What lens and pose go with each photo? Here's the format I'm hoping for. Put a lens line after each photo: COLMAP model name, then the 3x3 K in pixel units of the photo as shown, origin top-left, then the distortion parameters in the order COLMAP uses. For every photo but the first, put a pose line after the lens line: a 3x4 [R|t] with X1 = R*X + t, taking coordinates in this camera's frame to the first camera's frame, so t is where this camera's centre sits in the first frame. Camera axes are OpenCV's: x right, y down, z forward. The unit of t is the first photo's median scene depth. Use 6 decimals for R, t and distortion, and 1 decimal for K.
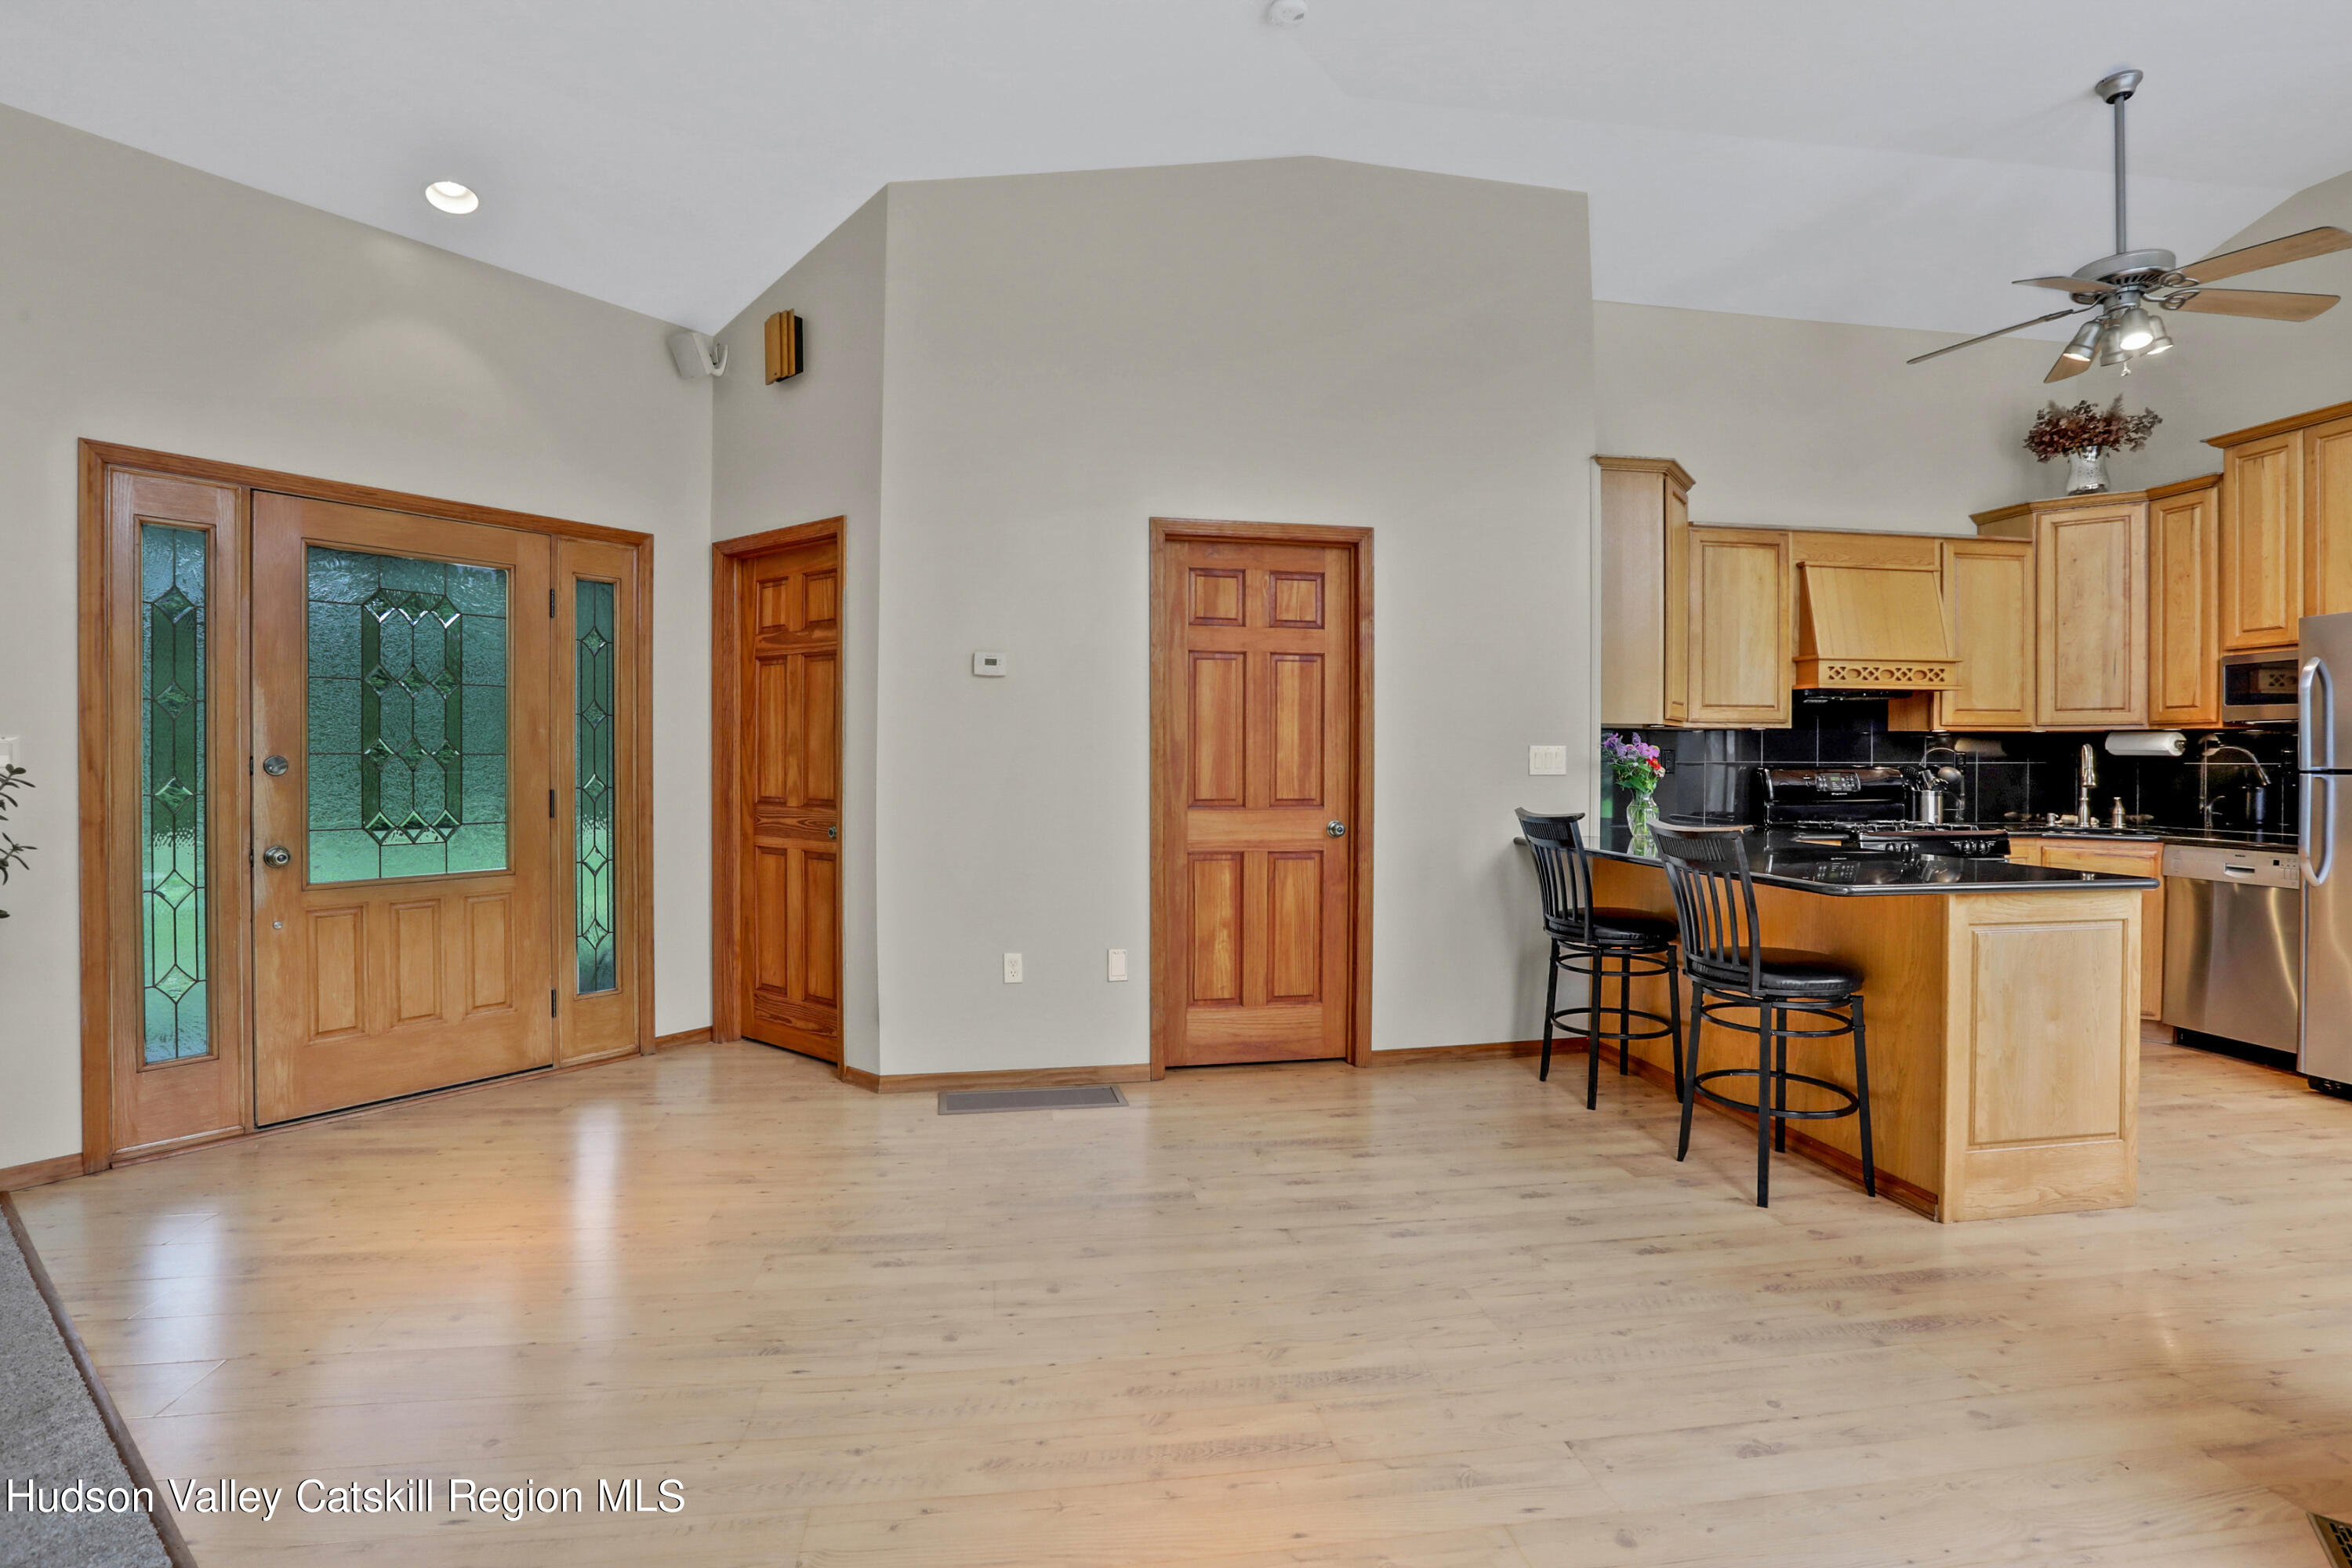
lens RADIAL K [[1091.3, 0, 1153.8], [0, 1091.3, 765.7], [0, 0, 1]] dist [-0.046031, 0.015352]
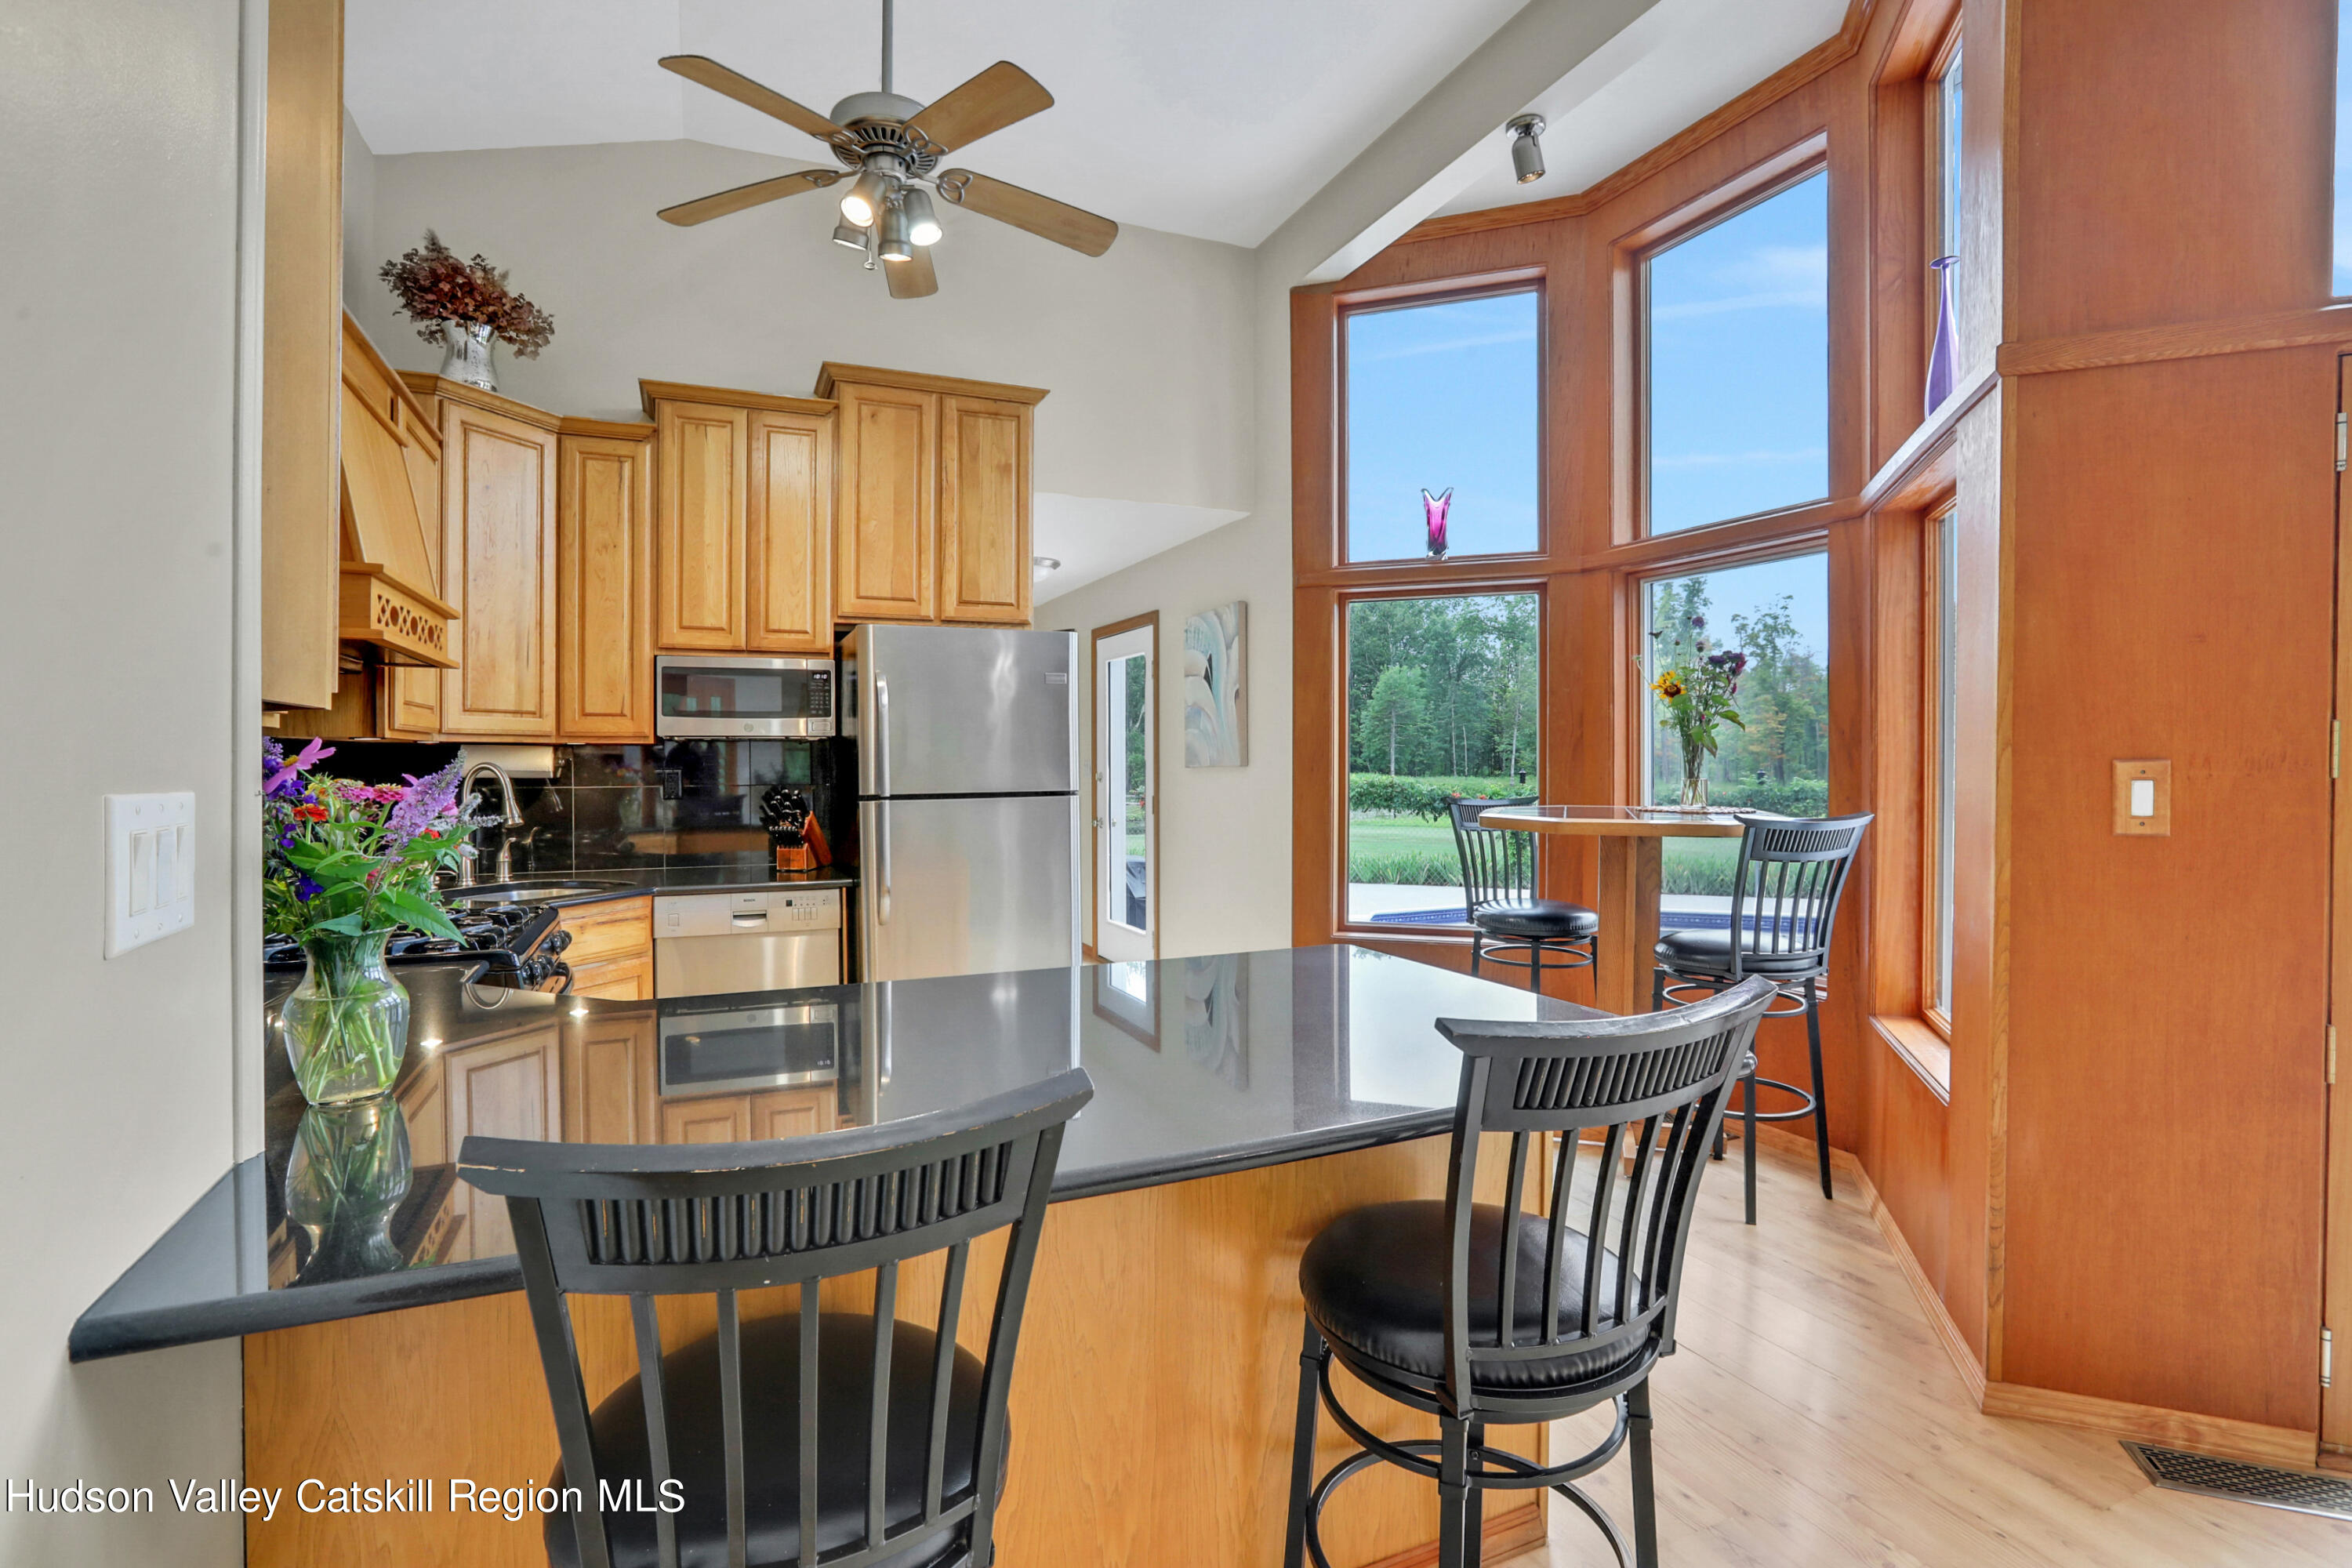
lens RADIAL K [[1091.3, 0, 1153.8], [0, 1091.3, 765.7], [0, 0, 1]] dist [-0.046031, 0.015352]
pose [[-0.261571, -0.009331, 0.965139, 0.107106], [0.006769, 0.999911, 0.011501, -0.024288], [-0.965161, 0.009541, -0.261484, 0.797475]]
